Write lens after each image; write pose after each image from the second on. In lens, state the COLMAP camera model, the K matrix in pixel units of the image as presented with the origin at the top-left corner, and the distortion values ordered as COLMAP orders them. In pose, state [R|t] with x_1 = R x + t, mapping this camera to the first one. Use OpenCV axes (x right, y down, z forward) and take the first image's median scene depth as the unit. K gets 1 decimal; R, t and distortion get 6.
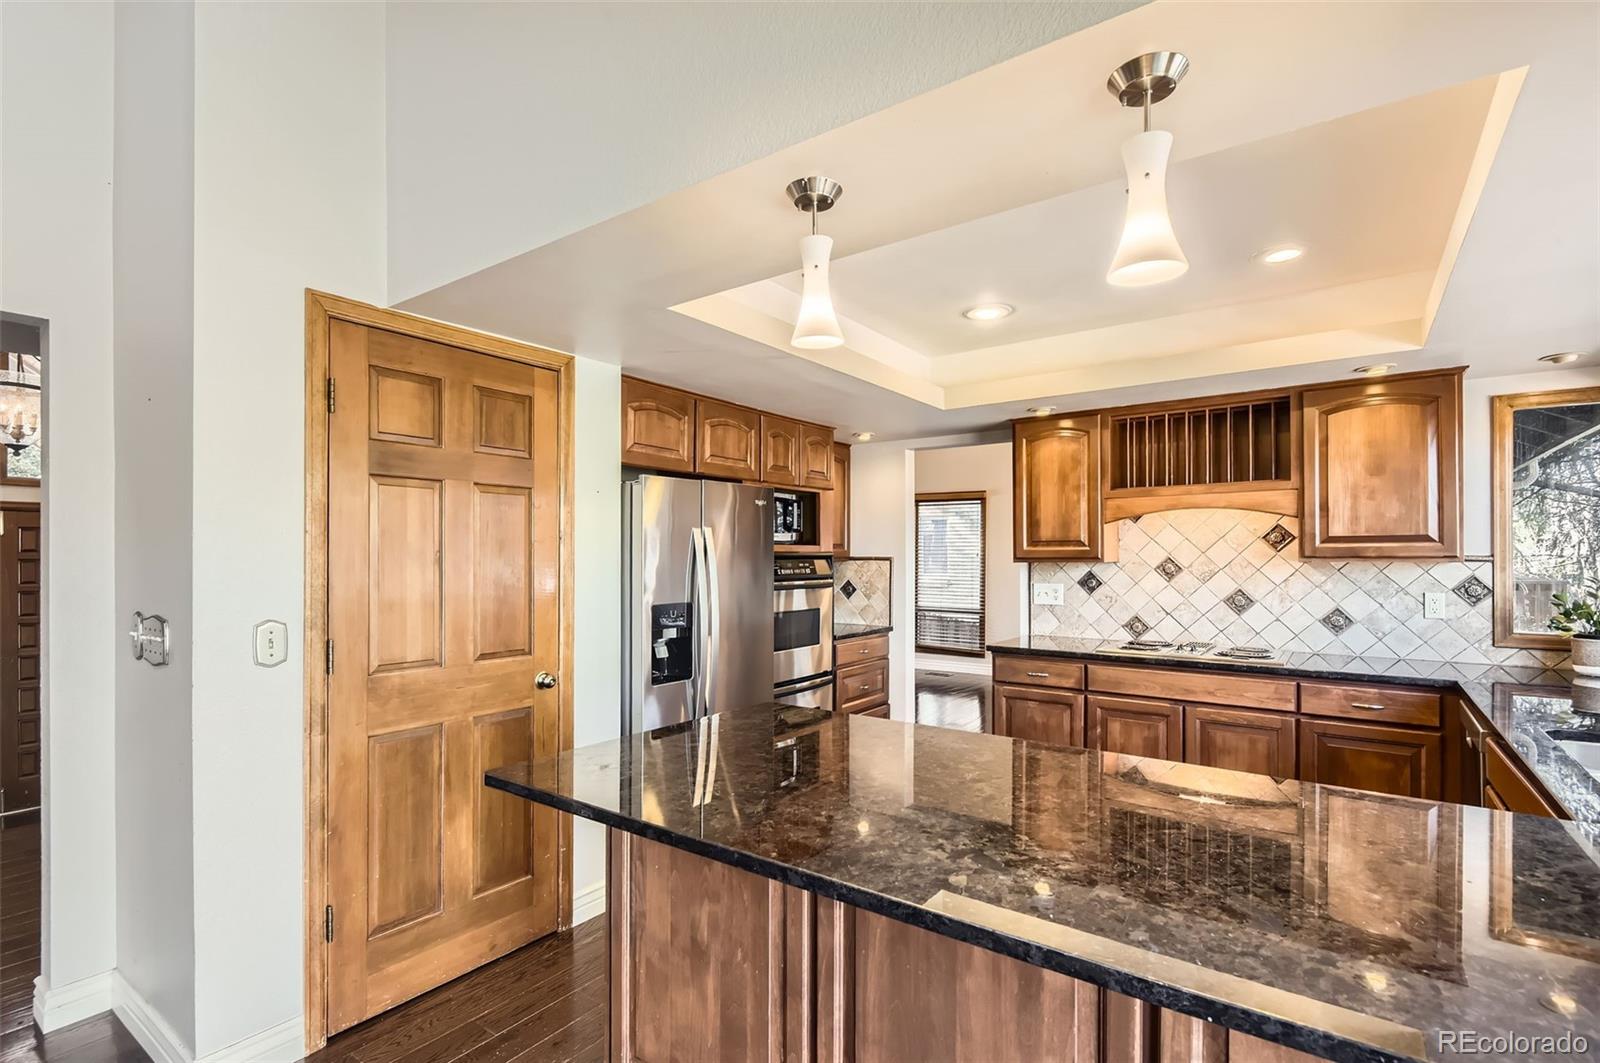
lens RADIAL K [[743.4, 0, 808.3], [0, 743.4, 553.8], [0, 0, 1]] dist [-0.000692, -0.002087]
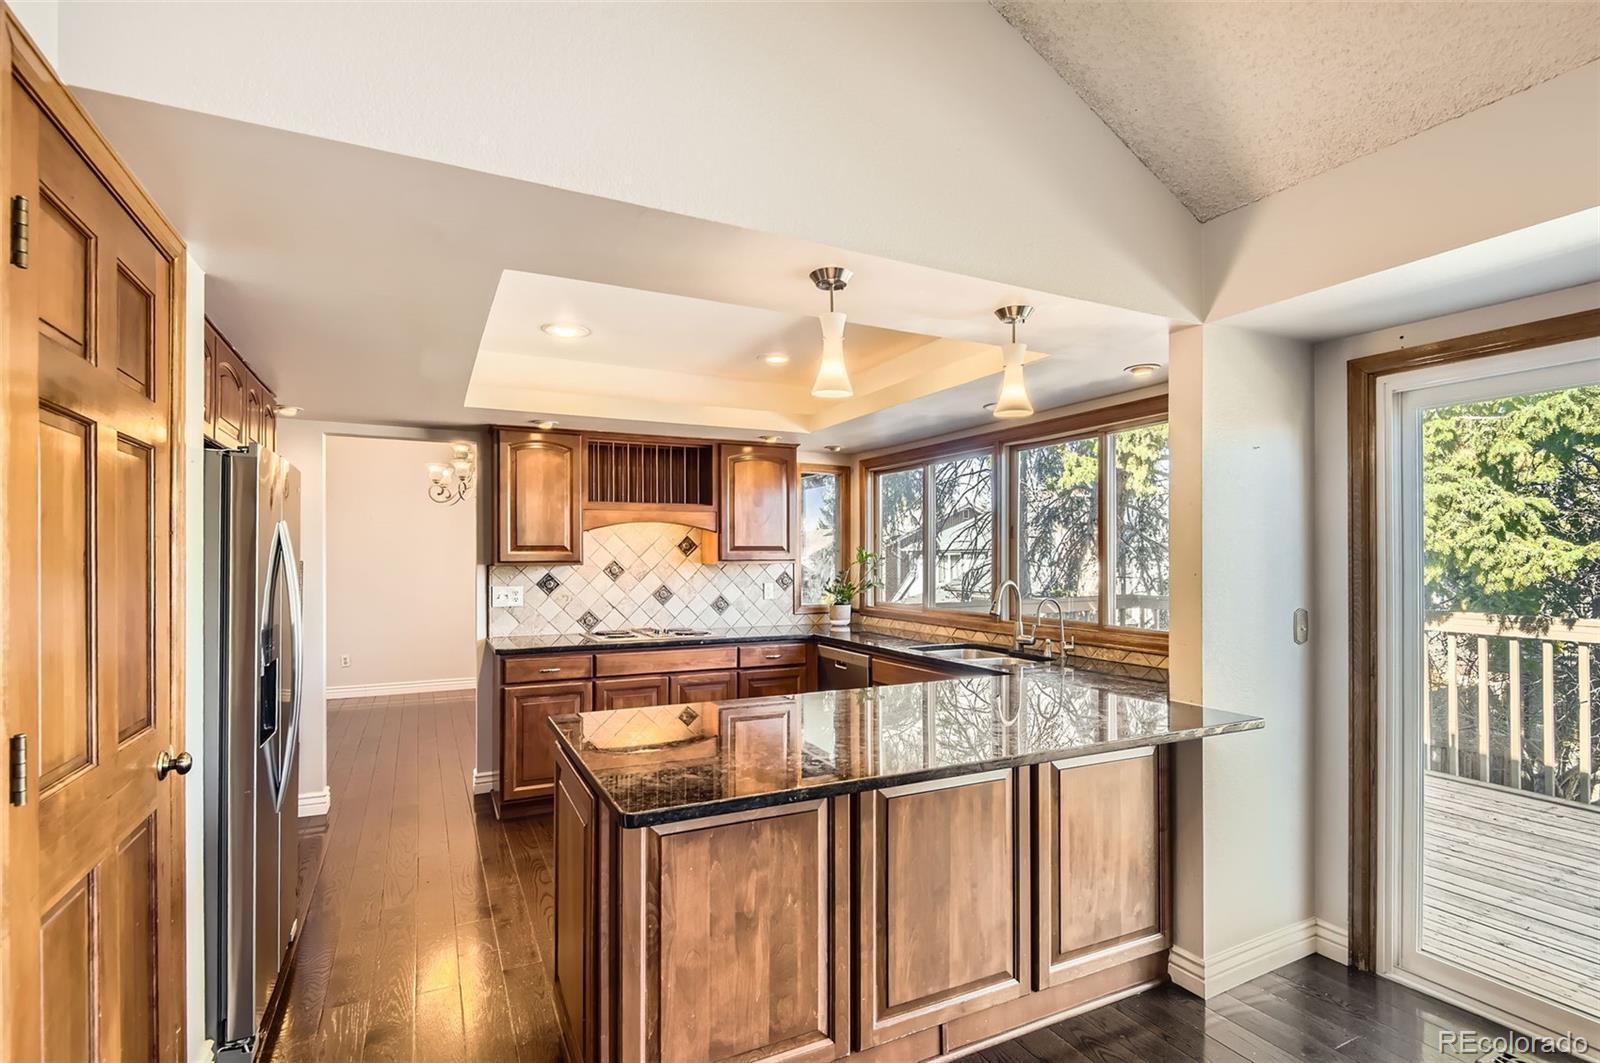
lens RADIAL K [[743.4, 0, 791.0], [0, 743.4, 556.8], [0, 0, 1]] dist [-0.000692, -0.002087]
pose [[0.472685, 0.002682, 0.881227, -0.495415], [-0.001730, 0.999996, -0.002115, 0.000283], [-0.881230, -0.000525, 0.472688, 0.195218]]
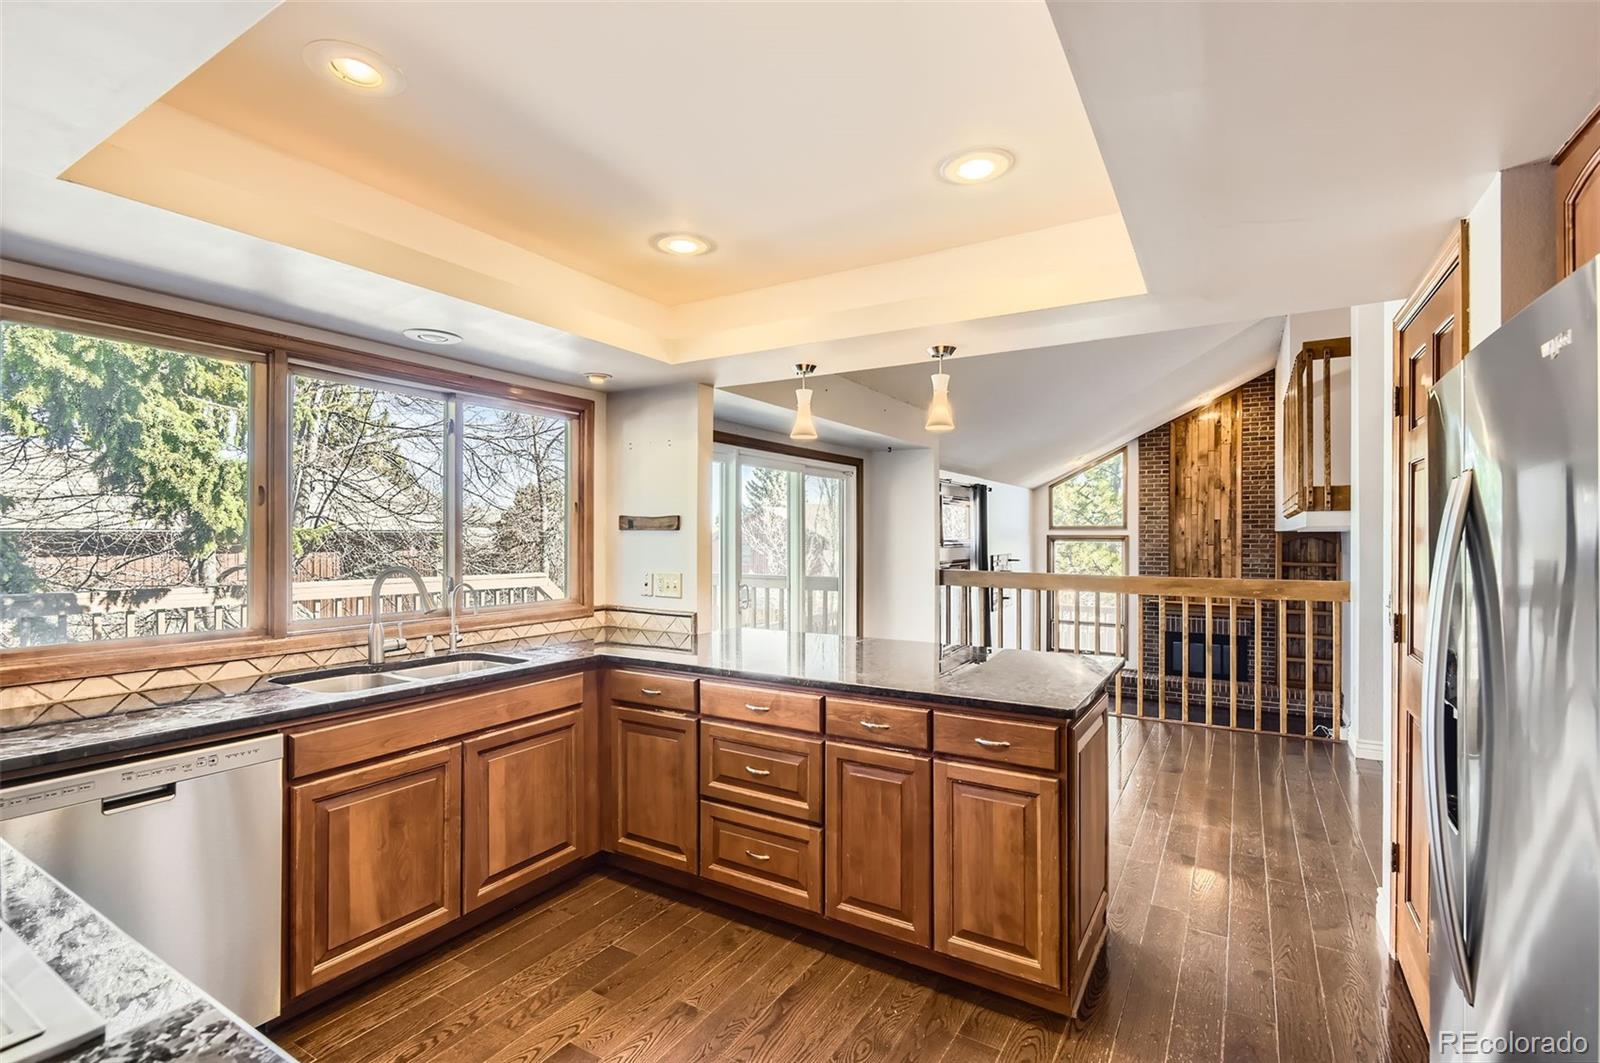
lens RADIAL K [[743.4, 0, 803.0], [0, 743.4, 538.7], [0, 0, 1]] dist [-0.000692, -0.002087]
pose [[-0.996339, -0.002595, -0.085445, 0.230346], [-0.002752, 0.999995, 0.001717, -0.000401], [0.085440, 0.001946, -0.996341, 1.238157]]
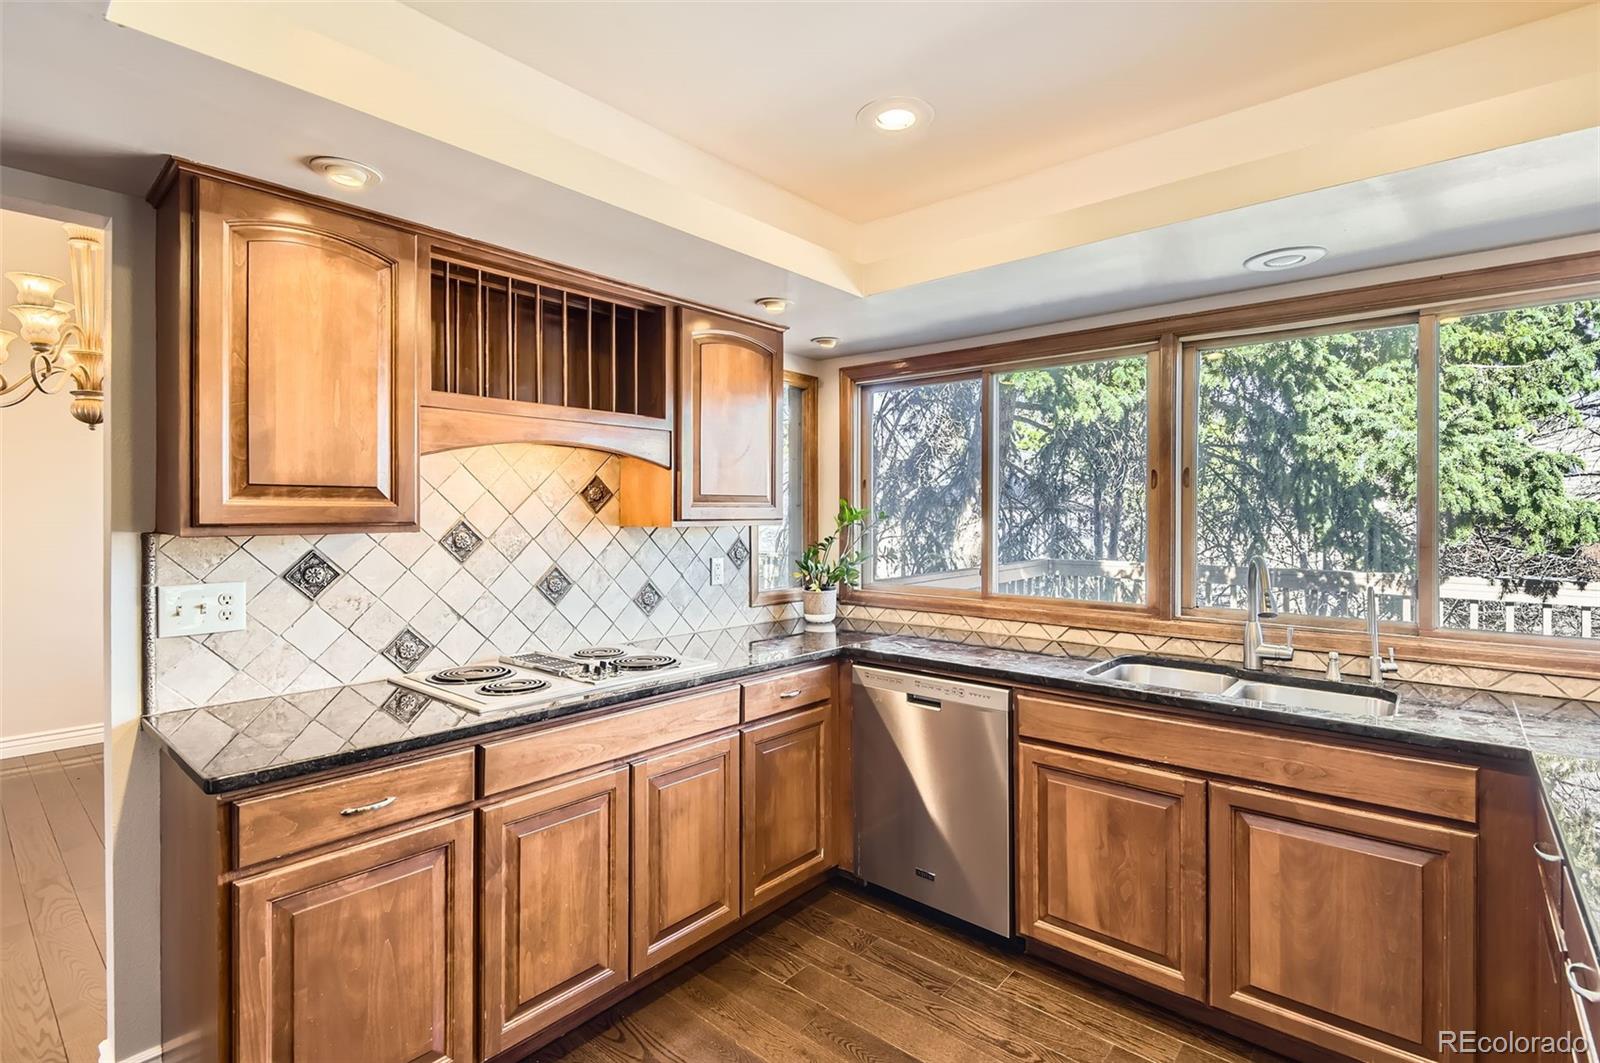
lens RADIAL K [[743.4, 0, 795.7], [0, 743.4, 518.7], [0, 0, 1]] dist [-0.000692, -0.002087]
pose [[0.093401, -0.002586, 0.995625, -0.085249], [-0.004119, 0.999987, 0.002983, -0.000310], [-0.995620, -0.004379, 0.093389, 0.759515]]
